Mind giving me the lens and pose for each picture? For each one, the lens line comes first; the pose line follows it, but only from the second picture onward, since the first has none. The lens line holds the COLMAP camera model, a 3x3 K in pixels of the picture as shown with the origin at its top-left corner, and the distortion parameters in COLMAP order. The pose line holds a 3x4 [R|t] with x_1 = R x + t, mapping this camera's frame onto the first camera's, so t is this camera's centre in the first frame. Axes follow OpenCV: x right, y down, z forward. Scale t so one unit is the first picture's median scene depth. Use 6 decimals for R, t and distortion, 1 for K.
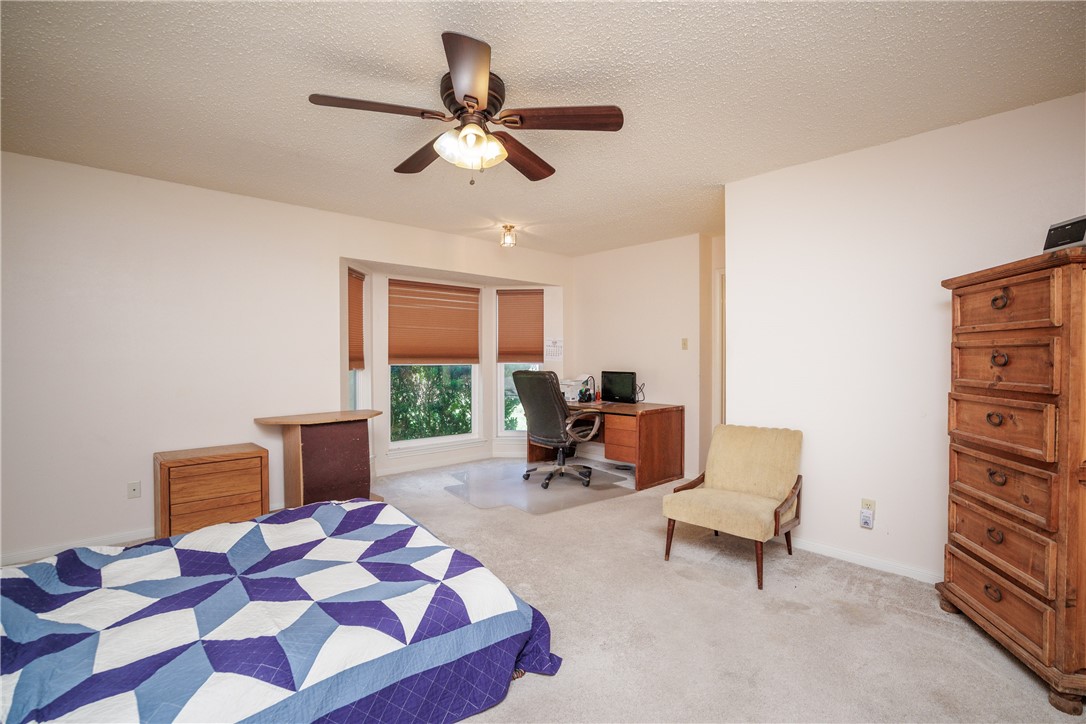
lens RADIAL K [[500.7, 0, 547.5], [0, 500.7, 361.2], [0, 0, 1]] dist [-0.023402, 0.000829]
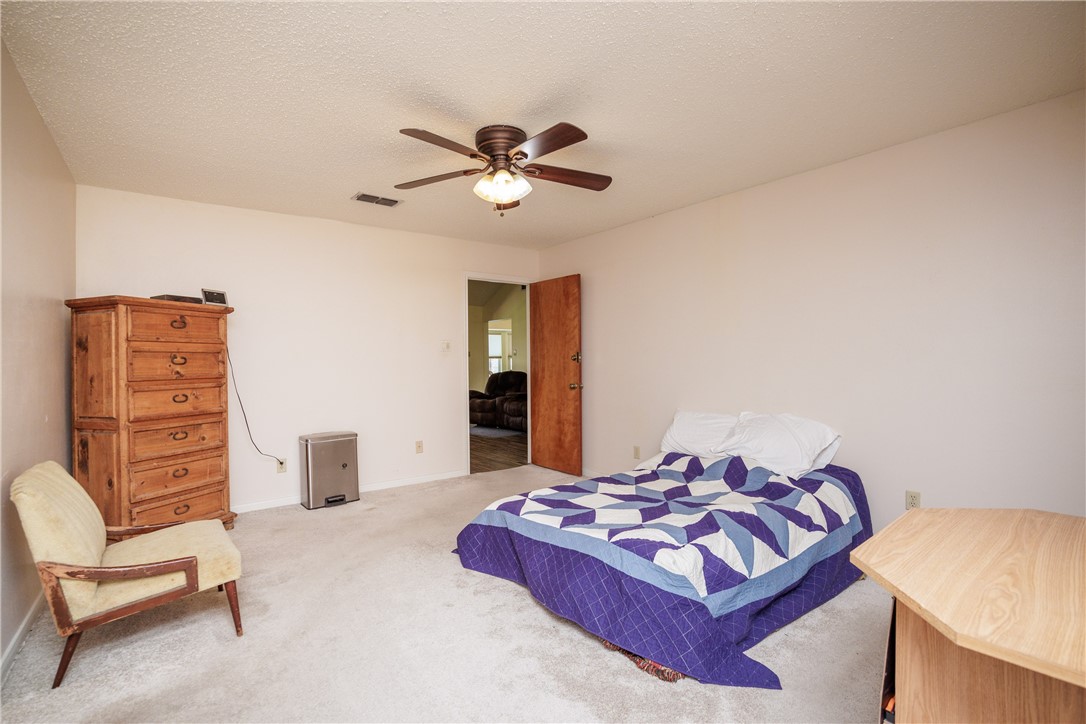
lens RADIAL K [[500.7, 0, 547.5], [0, 500.7, 361.2], [0, 0, 1]] dist [-0.023402, 0.000829]
pose [[-0.995335, 0.011586, 0.095779, -0.391327], [0.013003, 0.999815, 0.014182, -0.008159], [-0.095597, 0.015361, -0.995302, 2.313998]]
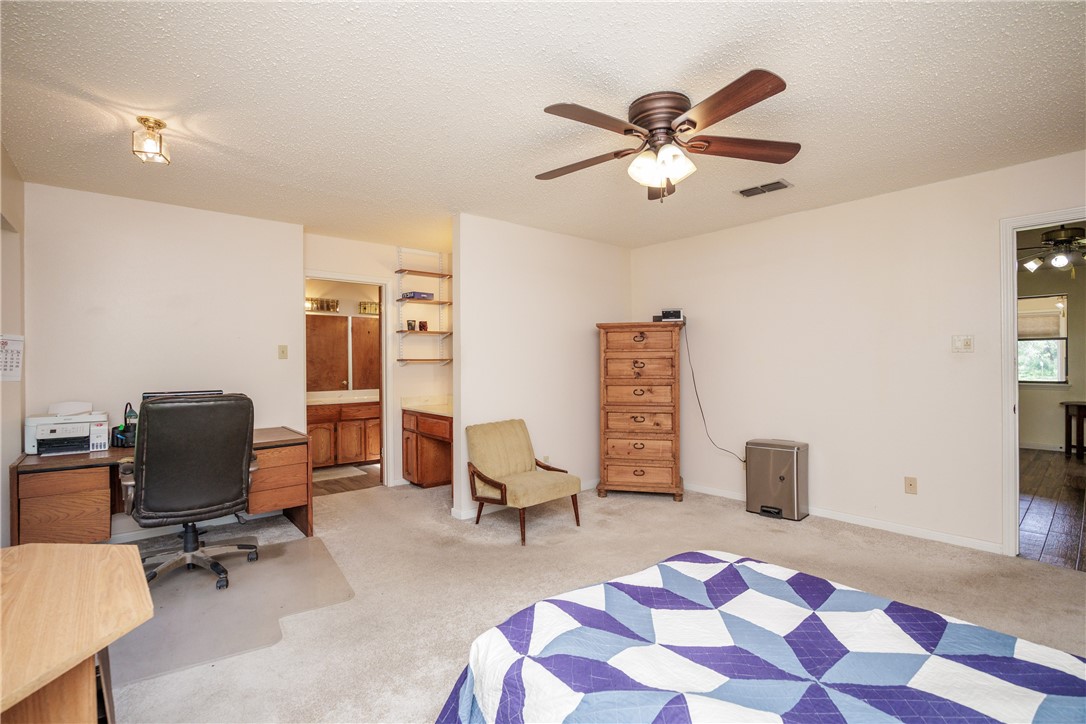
lens RADIAL K [[500.7, 0, 547.5], [0, 500.7, 361.2], [0, 0, 1]] dist [-0.023402, 0.000829]
pose [[0.030879, -0.001987, 0.999521, -1.240187], [0.021402, 0.999770, 0.001326, -0.028980], [-0.999294, 0.021350, 0.030915, 1.250339]]
